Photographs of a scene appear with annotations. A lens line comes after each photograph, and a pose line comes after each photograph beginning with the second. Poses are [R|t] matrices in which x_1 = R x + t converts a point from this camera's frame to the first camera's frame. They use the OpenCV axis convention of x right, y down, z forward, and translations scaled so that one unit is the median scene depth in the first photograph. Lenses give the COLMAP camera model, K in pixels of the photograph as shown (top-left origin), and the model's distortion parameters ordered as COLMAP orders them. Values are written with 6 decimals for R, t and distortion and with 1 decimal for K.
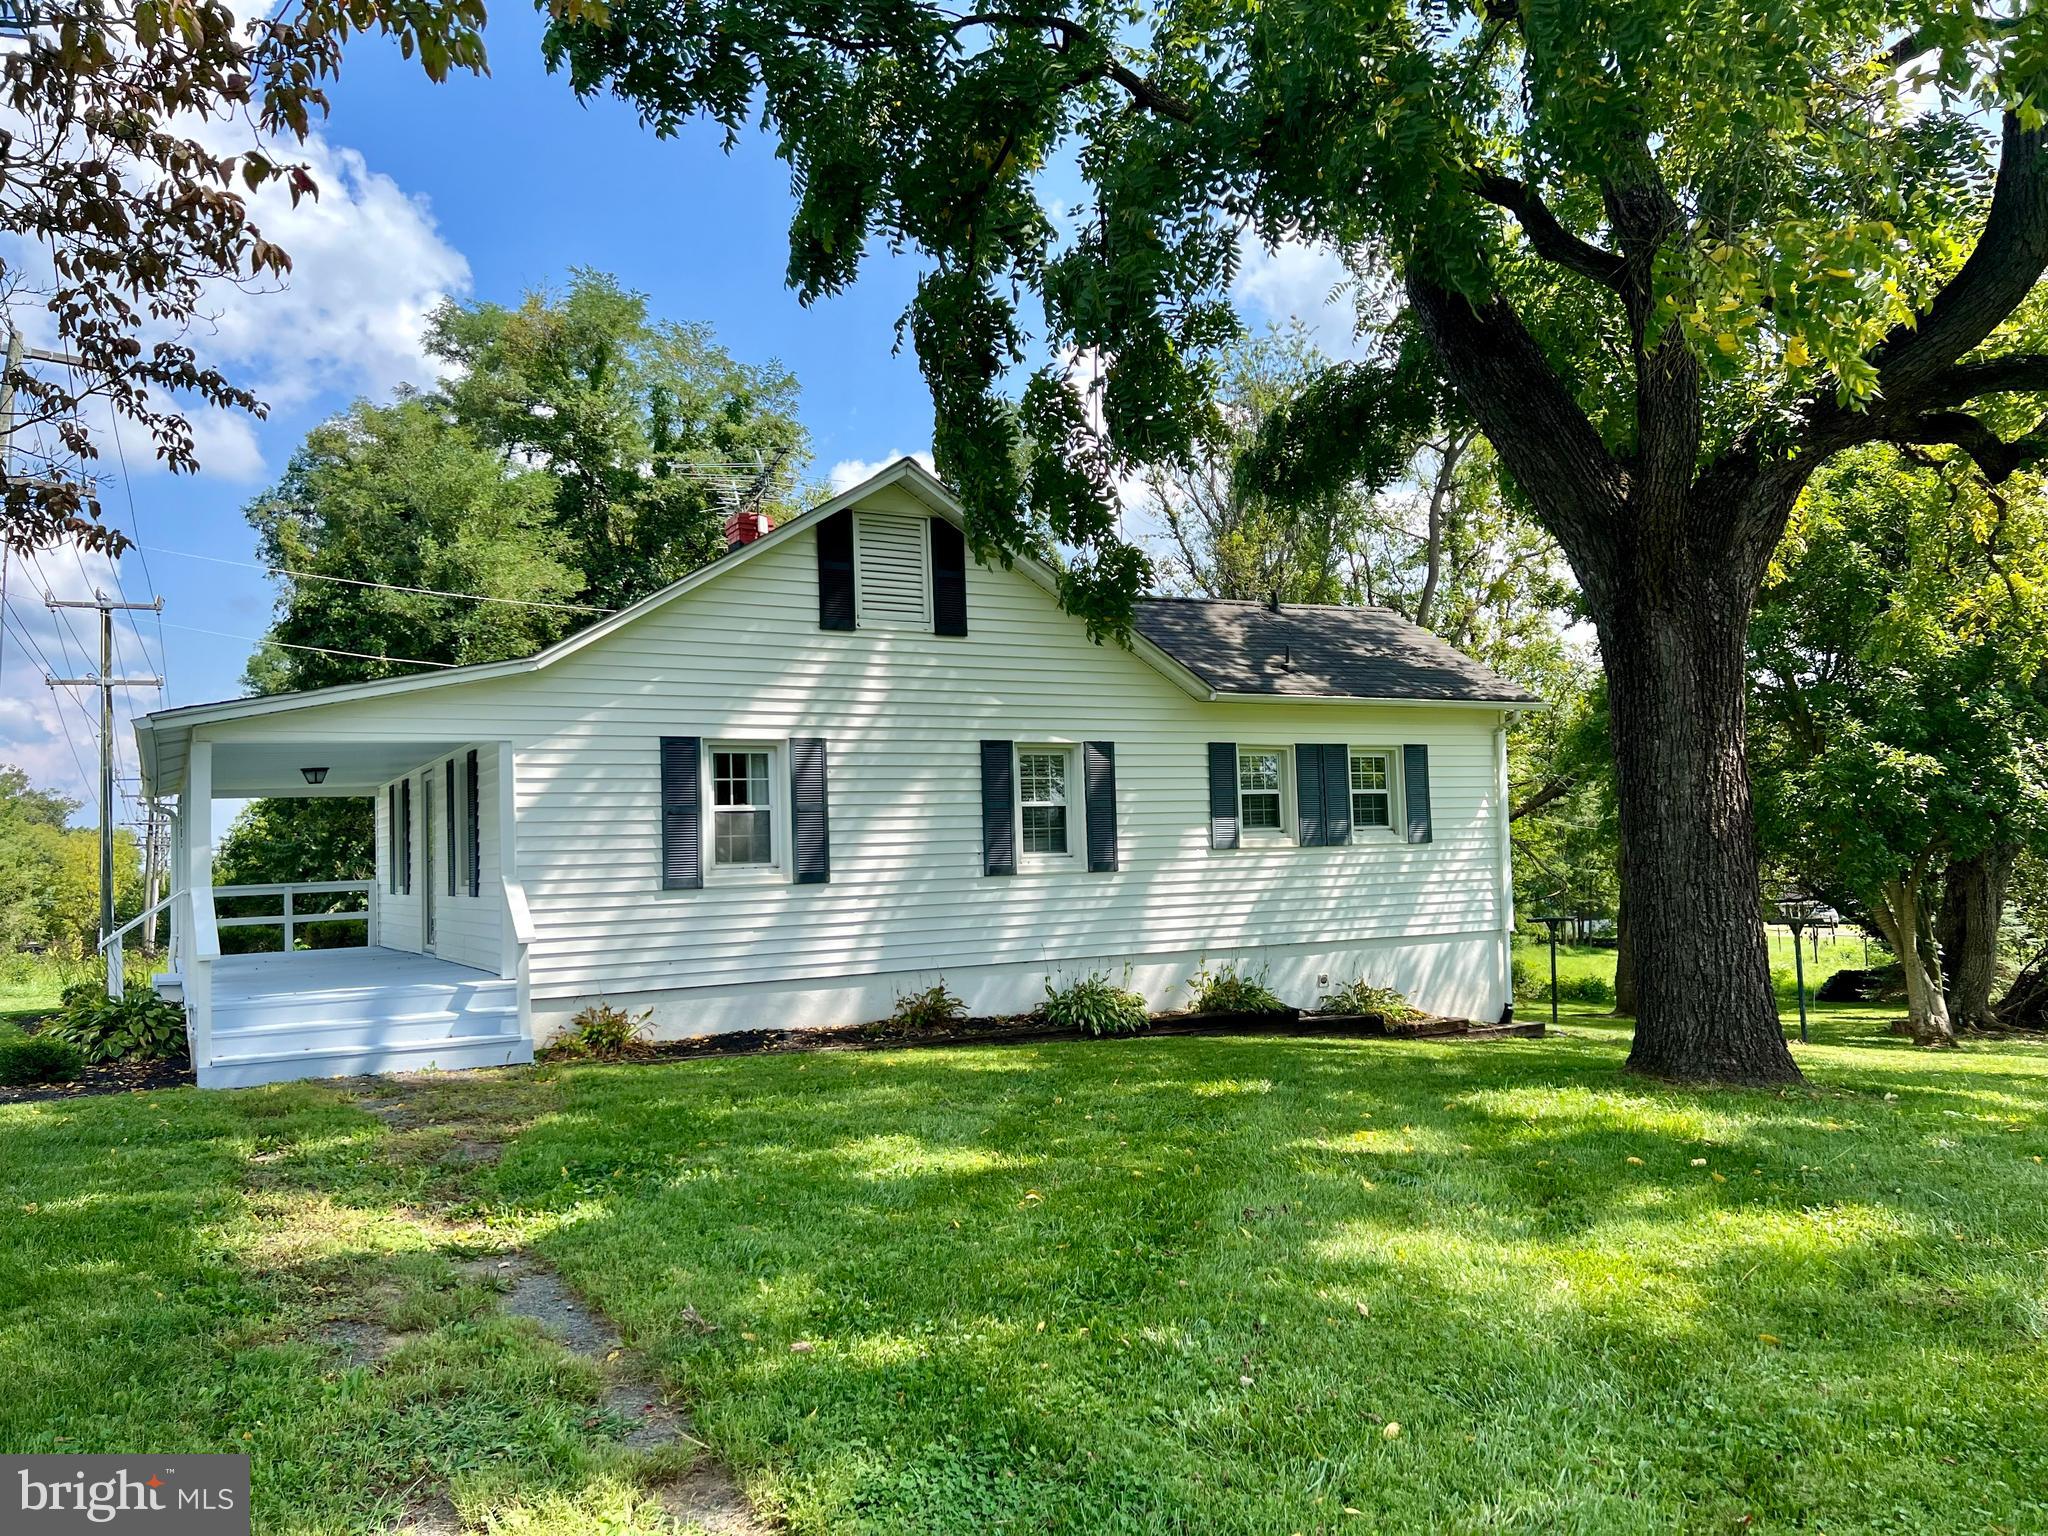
lens RADIAL K [[1536.1, 0, 1028.9], [0, 1536.1, 780.3], [0, 0, 1]] dist [0.016831, -0.009506]
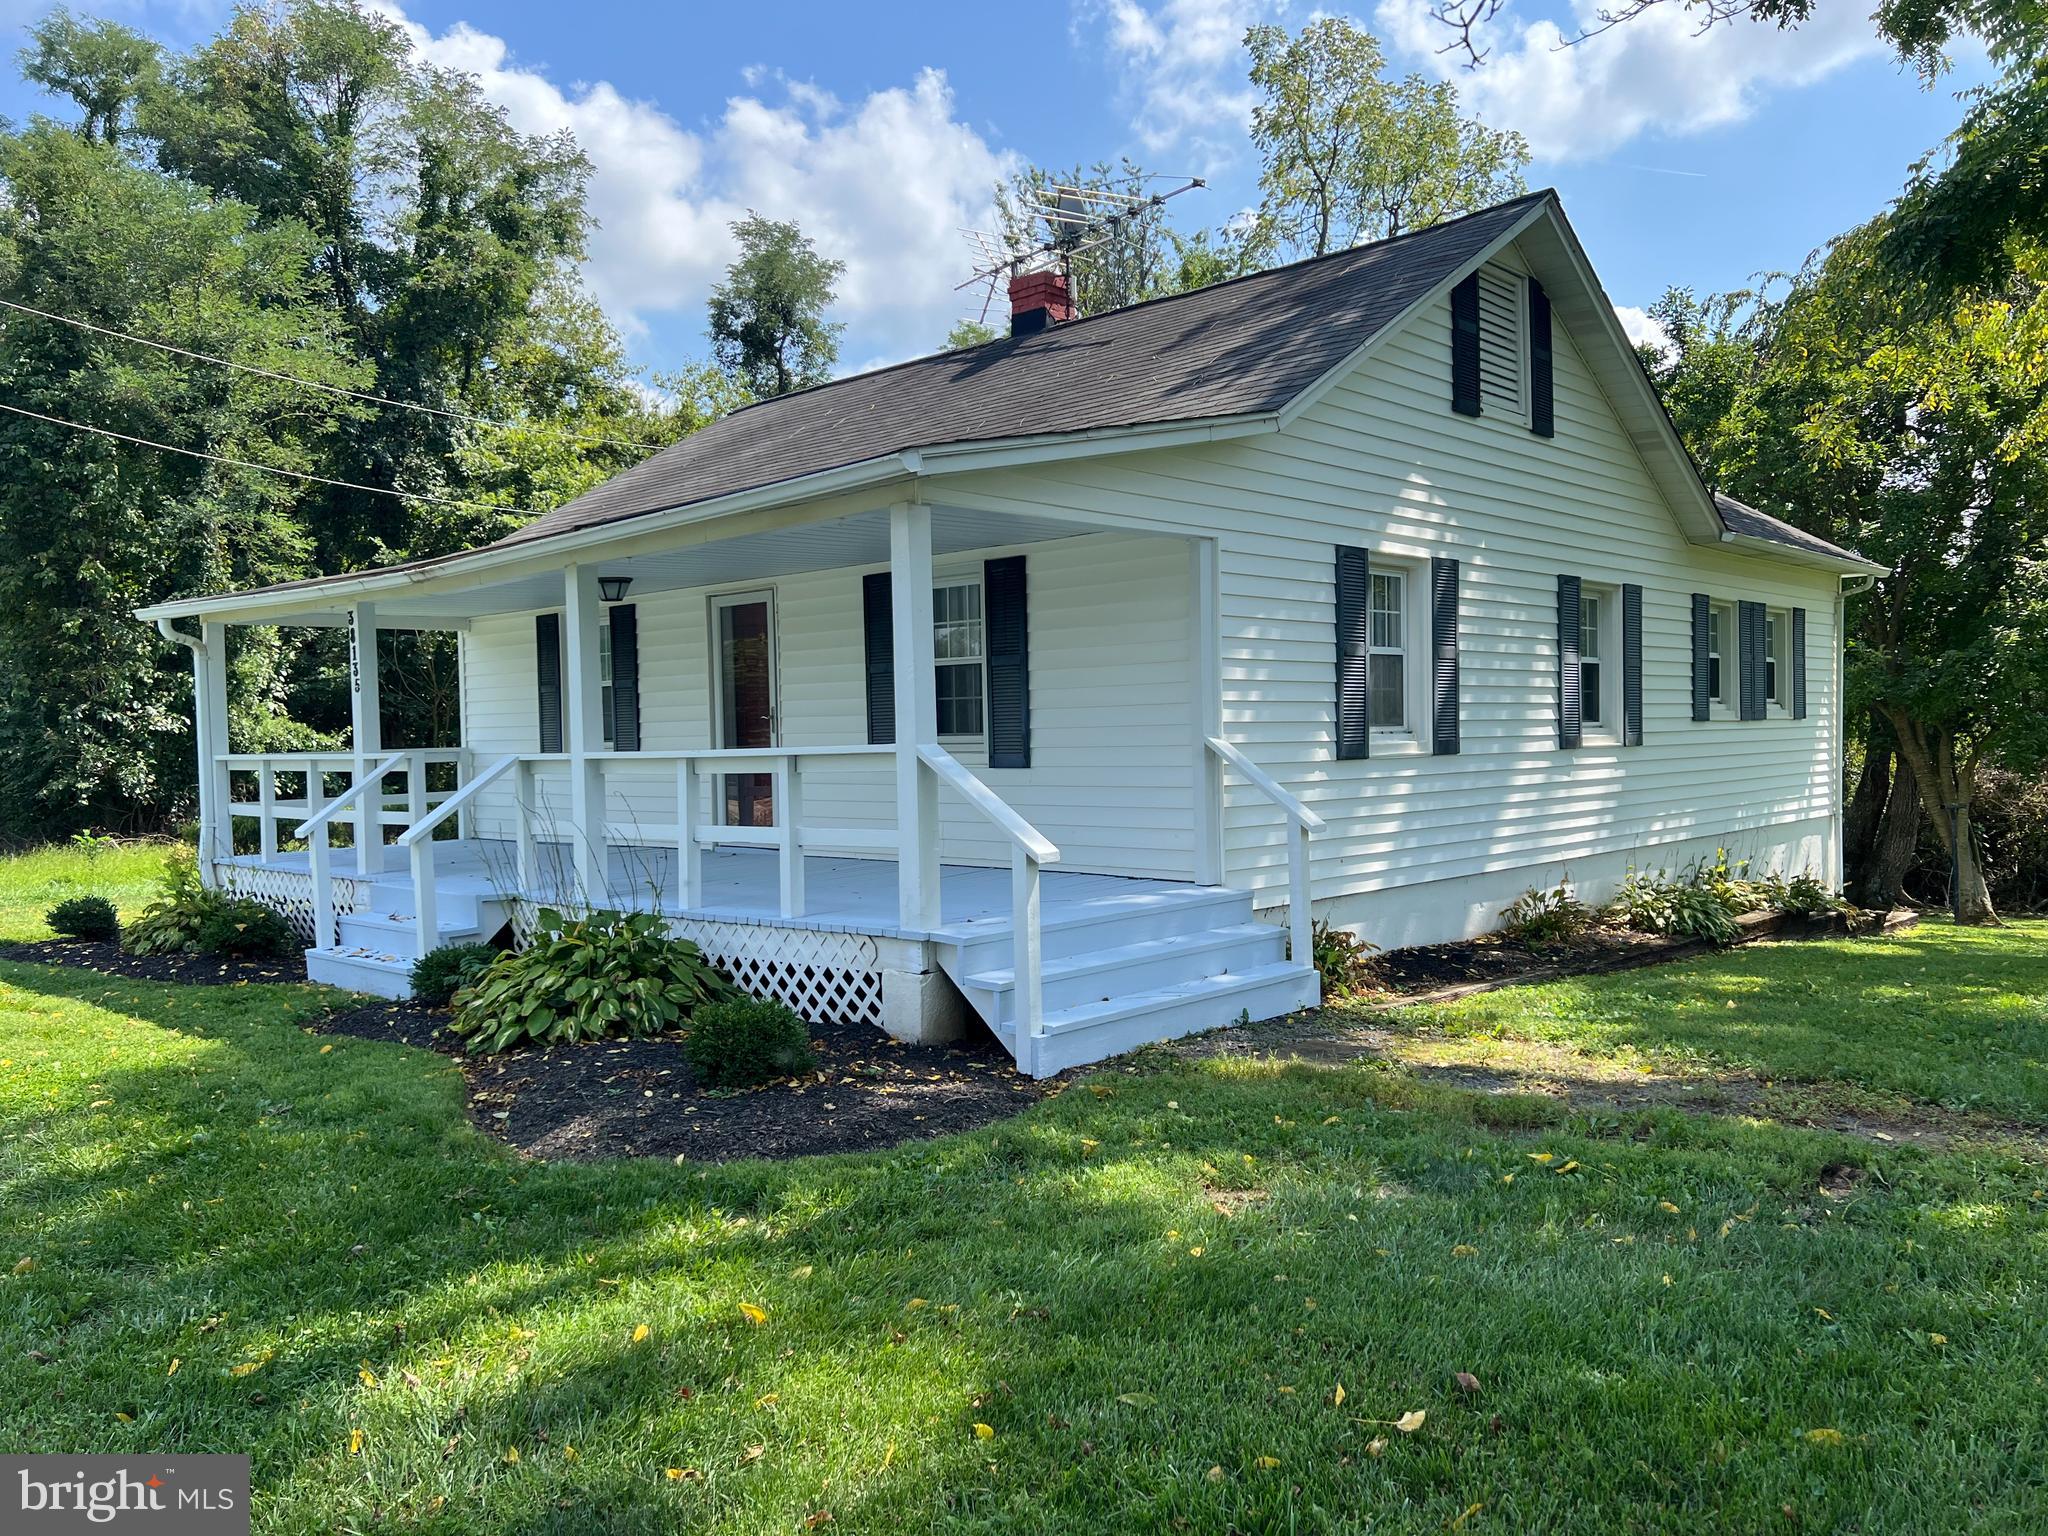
lens RADIAL K [[1536.1, 0, 991.6], [0, 1536.1, 814.4], [0, 0, 1]] dist [0.016831, -0.009506]
pose [[0.959805, -0.000666, 0.280667, -0.464006], [-0.025924, 0.995512, 0.091016, 0.027543], [-0.279468, -0.094634, 0.955480, 0.278860]]
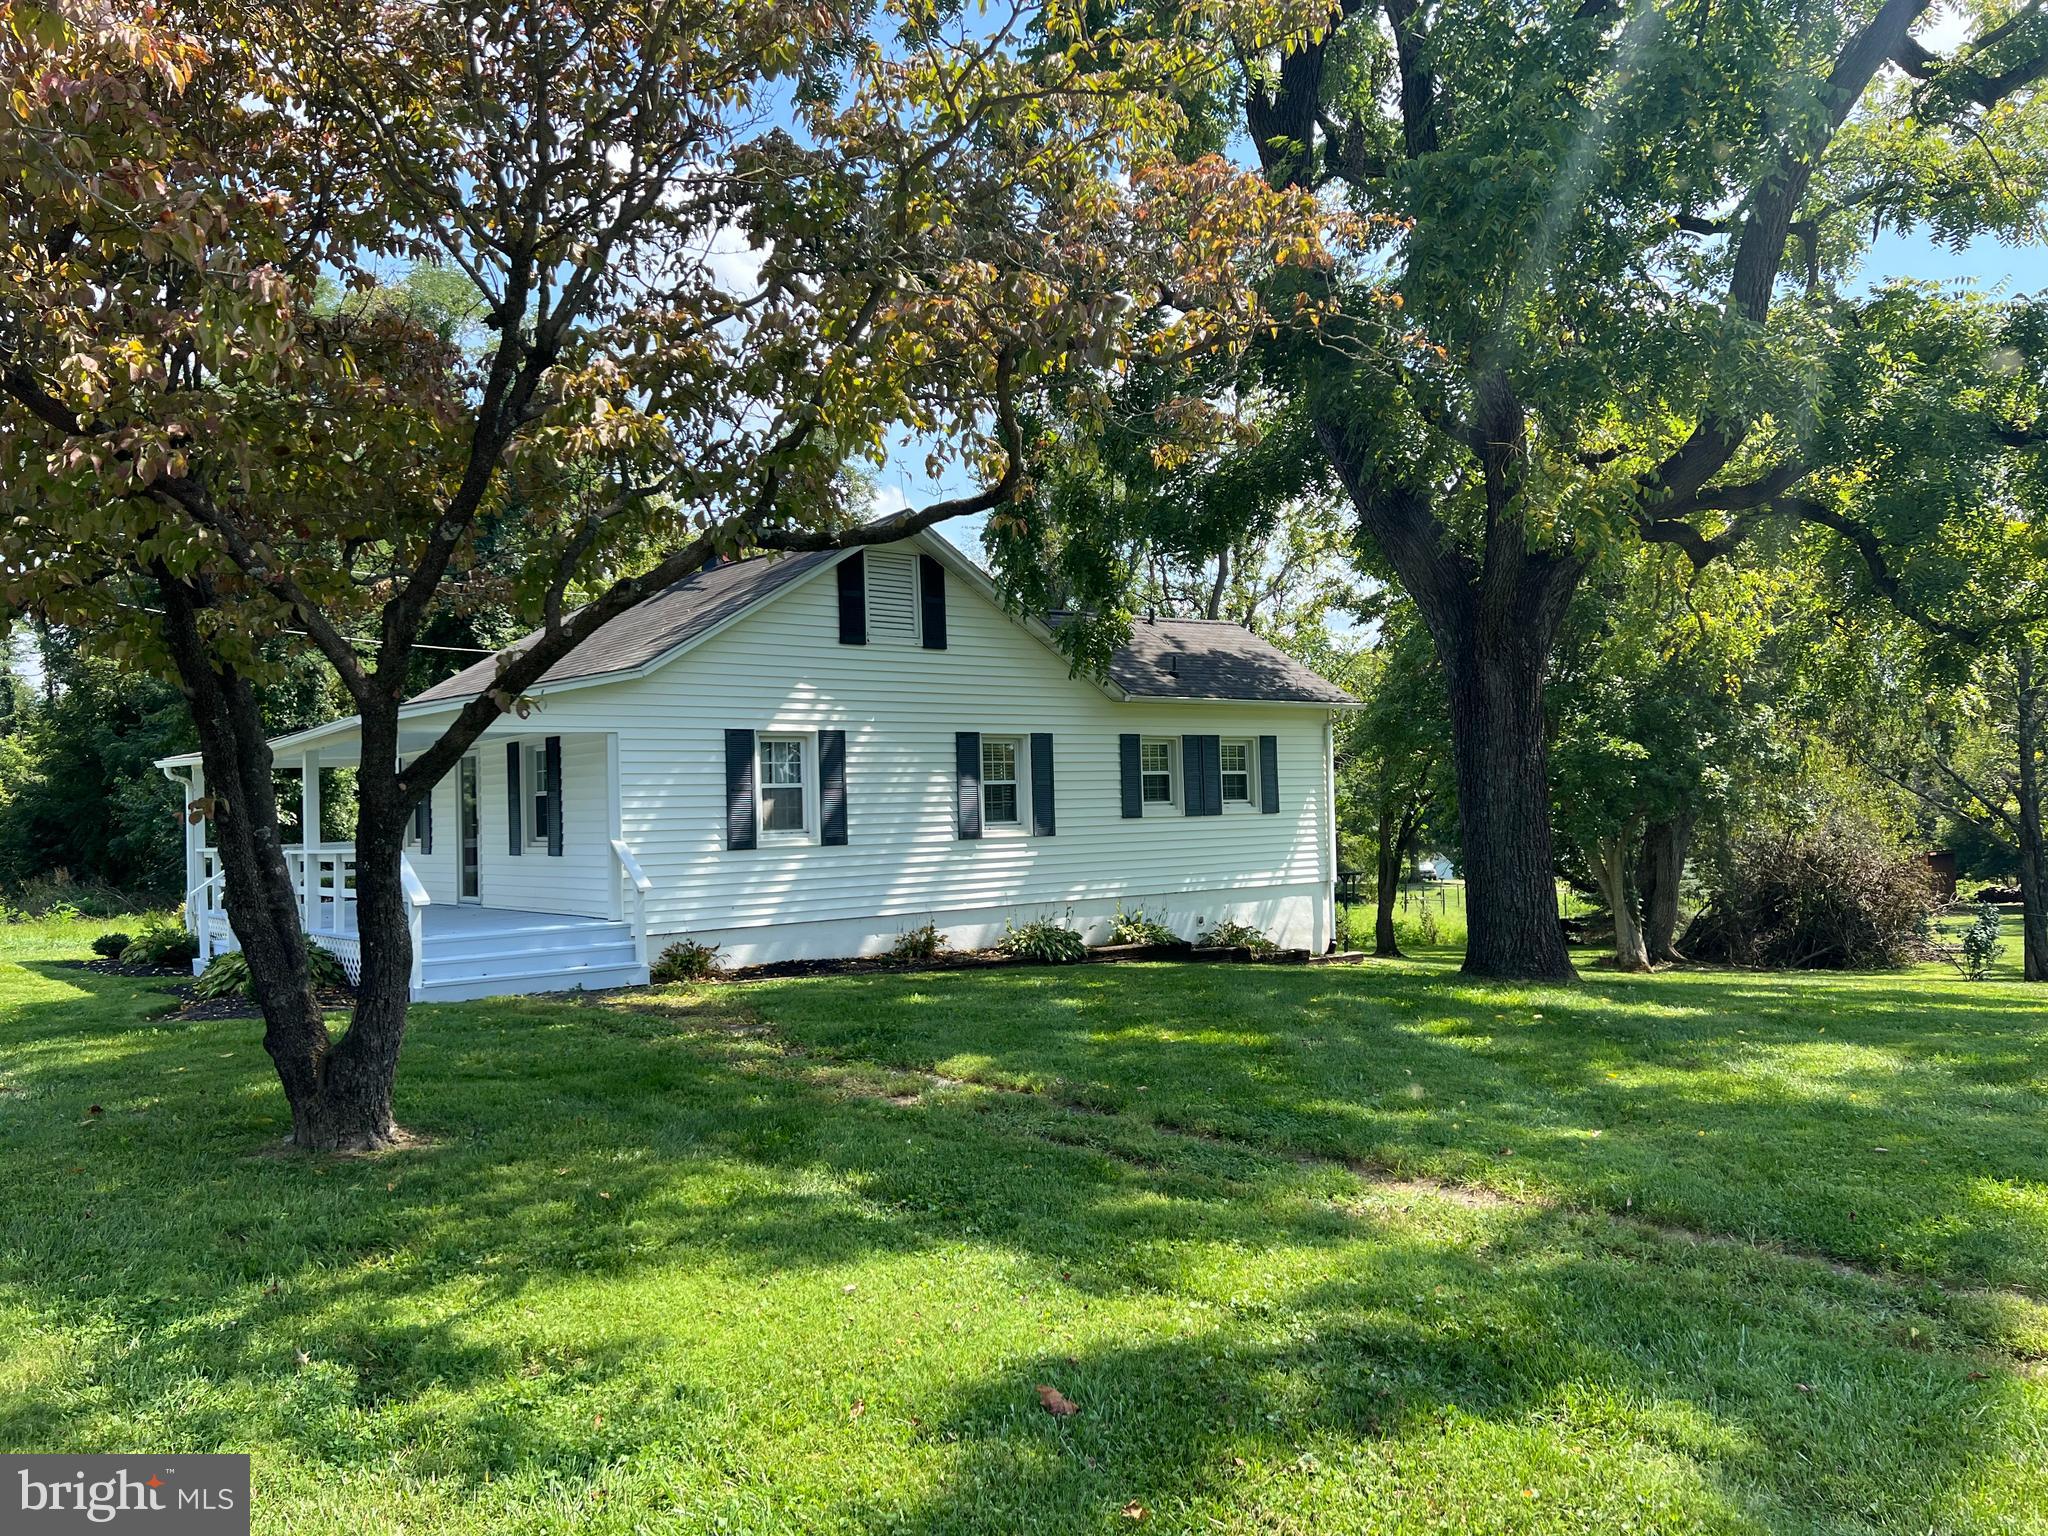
lens RADIAL K [[1536.1, 0, 1015.5], [0, 1536.1, 769.8], [0, 0, 1]] dist [0.016831, -0.009506]
pose [[0.987597, 0.007824, 0.156816, -0.158529], [-0.010872, 0.999768, 0.018585, -0.016613], [-0.156635, -0.020060, 0.987453, -0.224510]]
